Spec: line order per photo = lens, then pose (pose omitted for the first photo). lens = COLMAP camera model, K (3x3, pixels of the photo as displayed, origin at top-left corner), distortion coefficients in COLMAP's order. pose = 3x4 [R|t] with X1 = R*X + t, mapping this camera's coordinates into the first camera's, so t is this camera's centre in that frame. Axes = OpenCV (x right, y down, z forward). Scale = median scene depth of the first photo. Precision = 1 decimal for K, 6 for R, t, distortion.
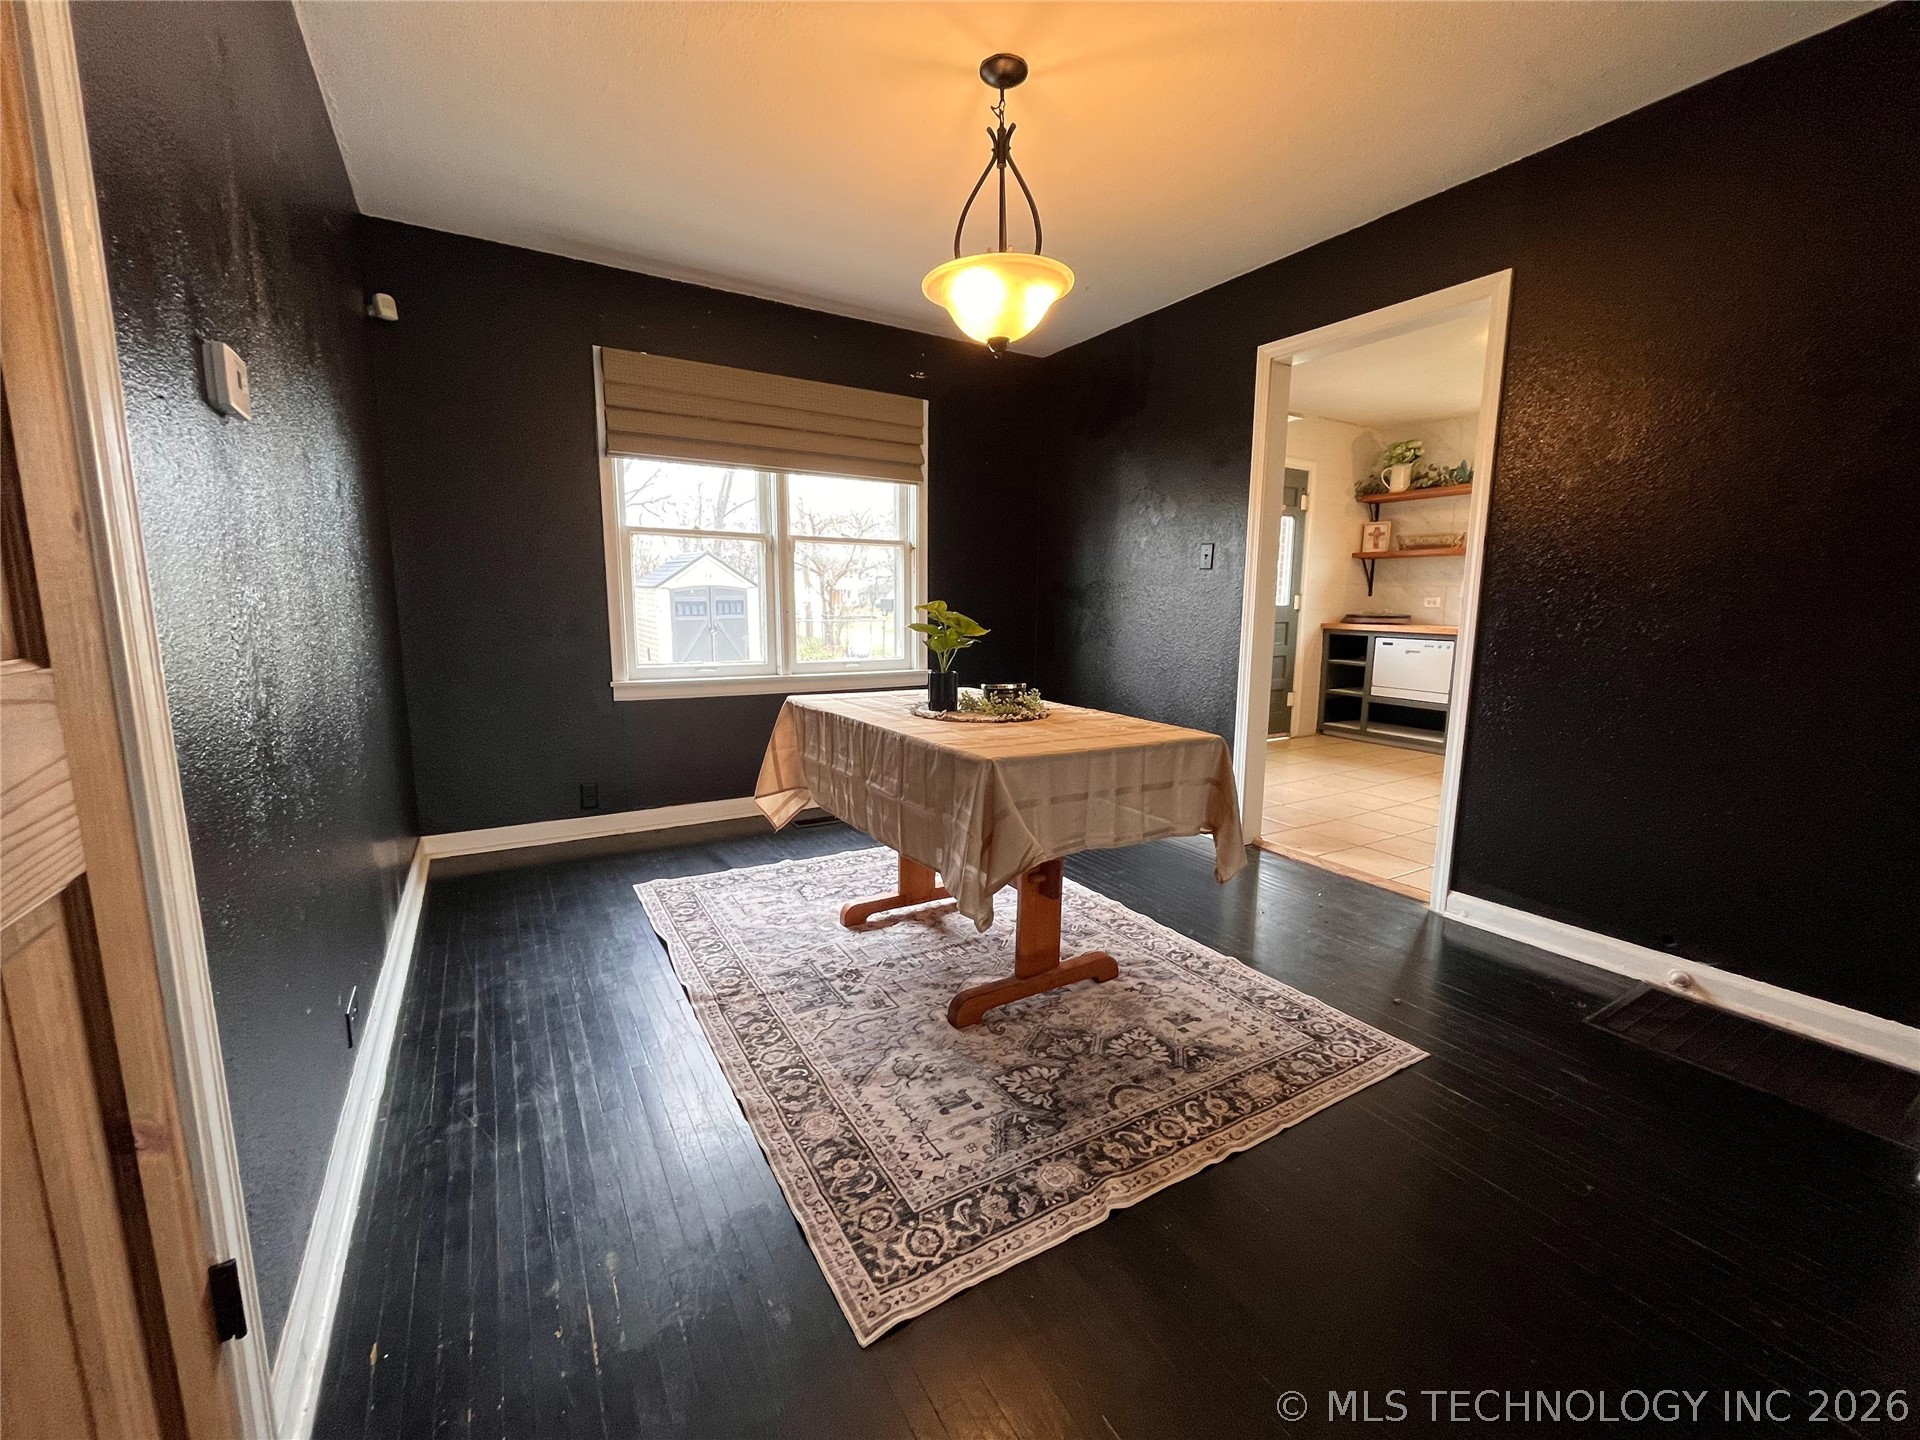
lens RADIAL K [[774.3, 0, 951.4], [0, 774.3, 721.1], [0, 0, 1]] dist [-0.002421, -0.000096]
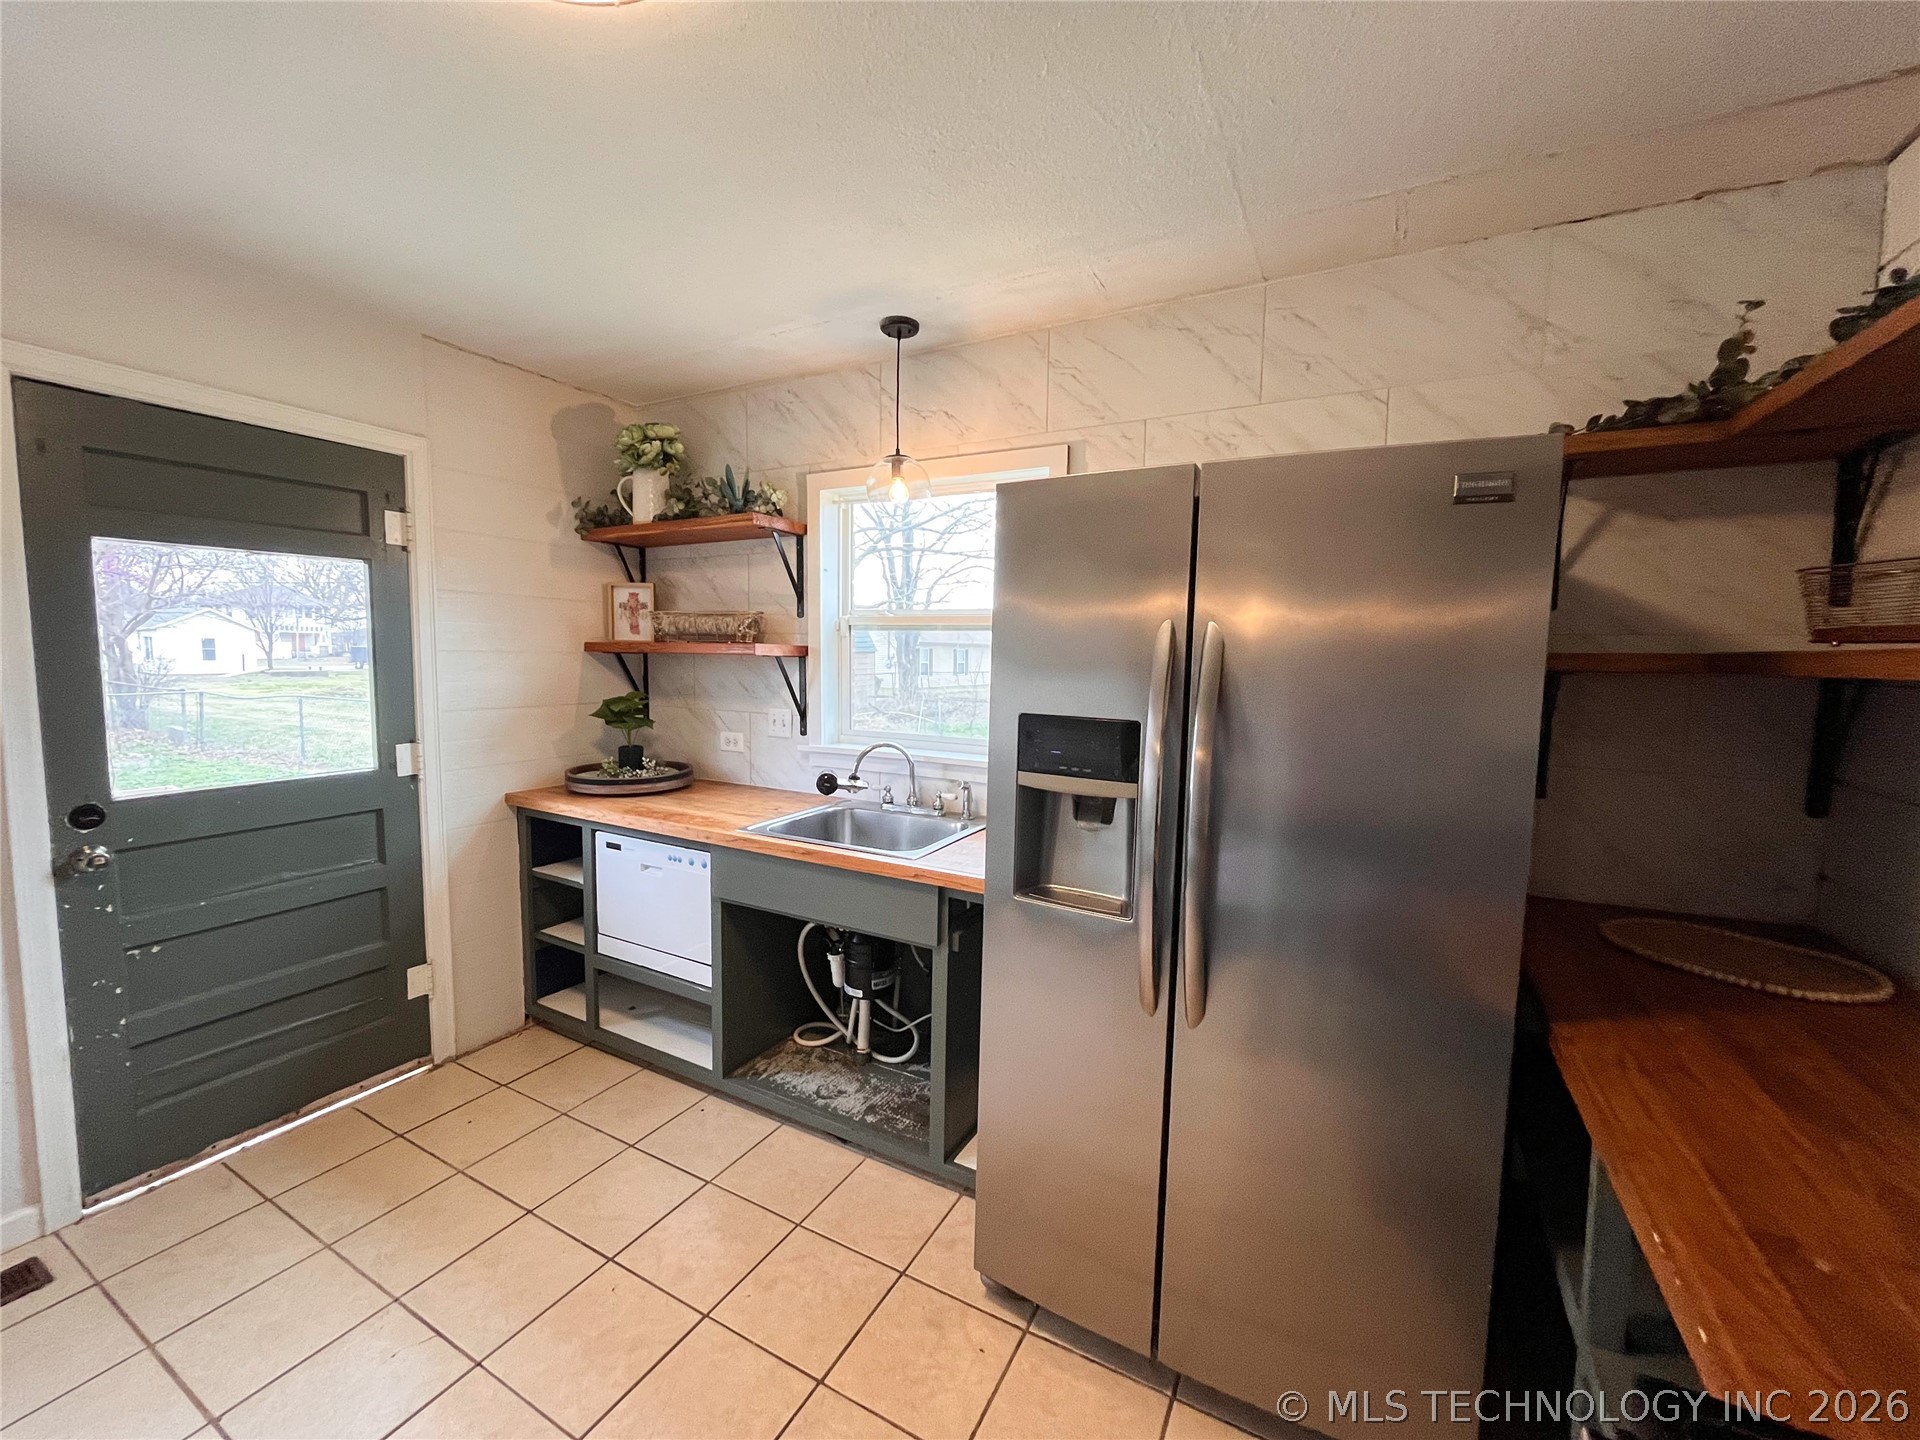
lens RADIAL K [[774.3, 0, 951.4], [0, 774.3, 721.1], [0, 0, 1]] dist [-0.002421, -0.000096]
pose [[0.868161, -0.039933, 0.494673, 0.497104], [0.069627, 0.996700, -0.041737, -0.136193], [-0.491374, 0.070677, 0.868076, 0.481181]]
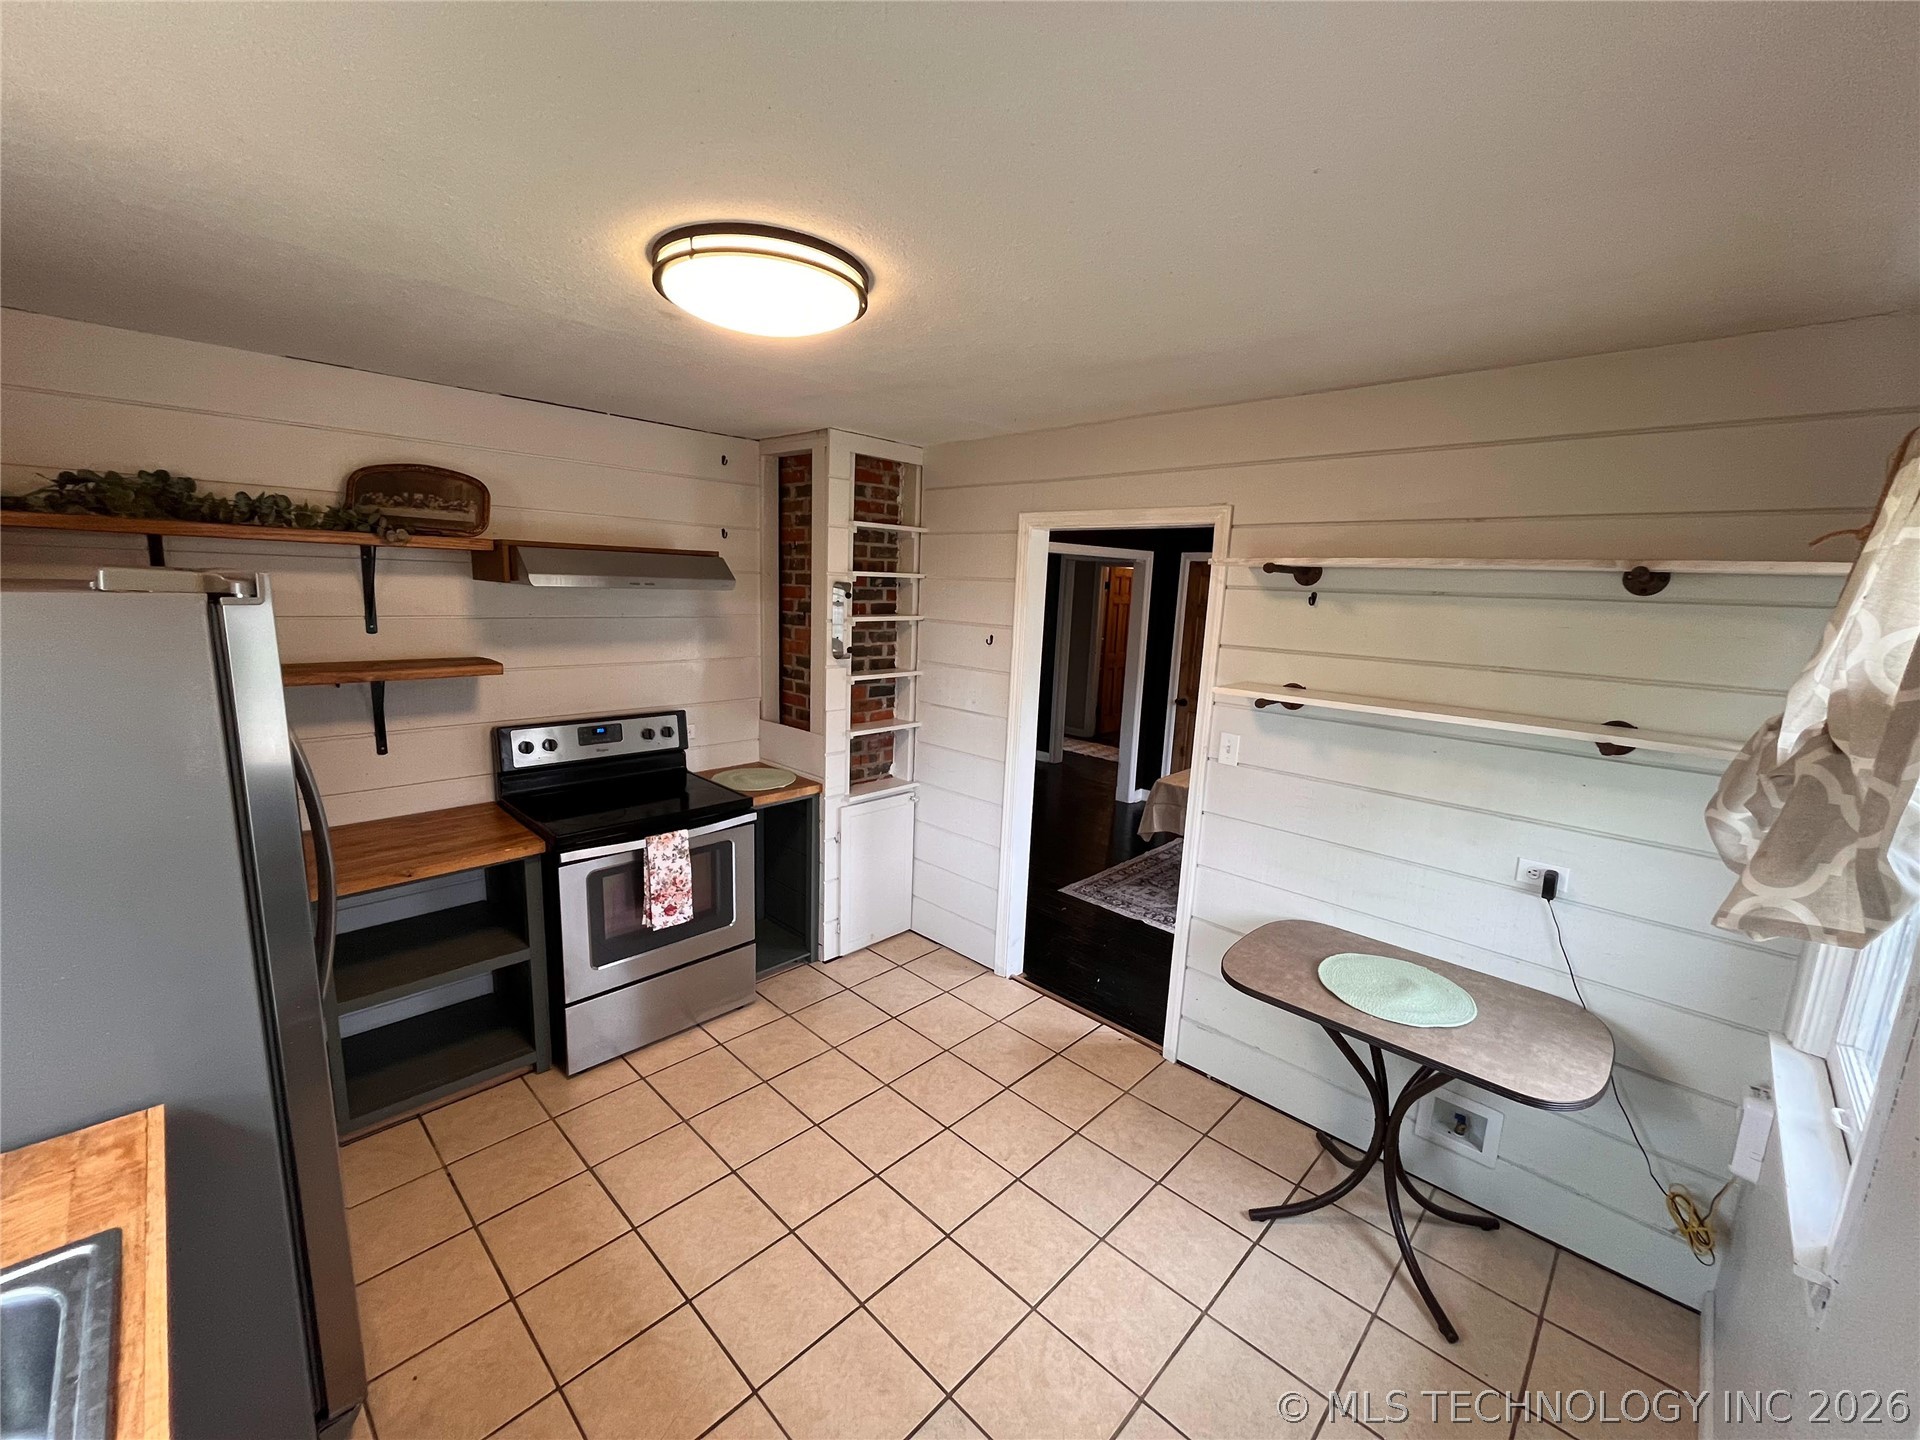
lens RADIAL K [[774.3, 0, 951.4], [0, 774.3, 721.1], [0, 0, 1]] dist [-0.002421, -0.000096]
pose [[-0.965539, -0.001807, -0.260251, 0.512213], [-0.087996, 0.943351, 0.319916, -0.275190], [0.244930, 0.331793, -0.911001, 0.962449]]
